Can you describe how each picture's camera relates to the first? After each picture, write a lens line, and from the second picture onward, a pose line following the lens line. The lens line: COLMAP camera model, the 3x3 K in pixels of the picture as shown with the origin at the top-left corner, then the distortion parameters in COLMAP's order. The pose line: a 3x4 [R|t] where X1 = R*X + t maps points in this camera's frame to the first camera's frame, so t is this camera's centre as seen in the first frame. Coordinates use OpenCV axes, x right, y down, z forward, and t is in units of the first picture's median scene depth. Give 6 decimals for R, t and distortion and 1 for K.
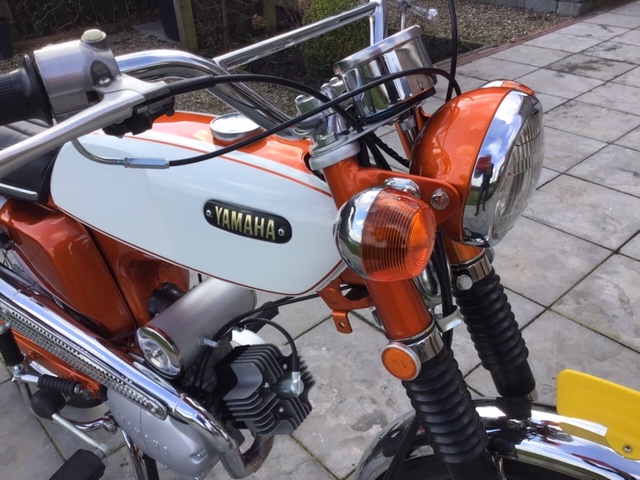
lens RADIAL K [[578.0, 0, 315.8], [0, 578.0, 235.8], [0, 0, 1]] dist [0.013848, 0.000000]
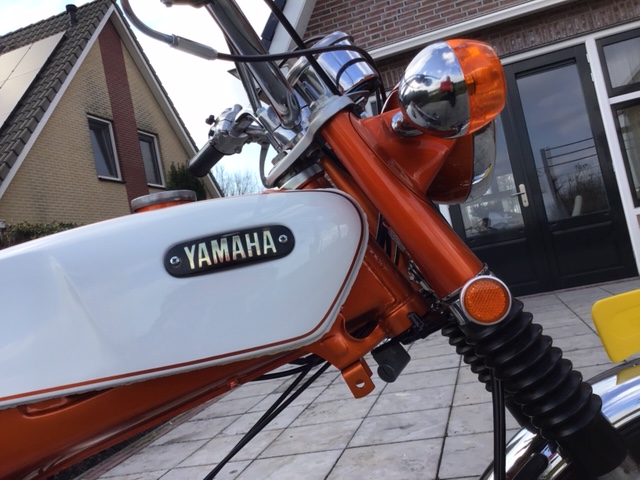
lens RADIAL K [[578.0, 0, 306.2], [0, 578.0, 234.4], [0, 0, 1]] dist [0.013848, 0.000000]
pose [[0.848949, -0.099332, 0.519056, -0.124430], [0.406597, 0.750178, -0.521453, 0.117731], [-0.337587, 0.653733, 0.677251, 0.108127]]
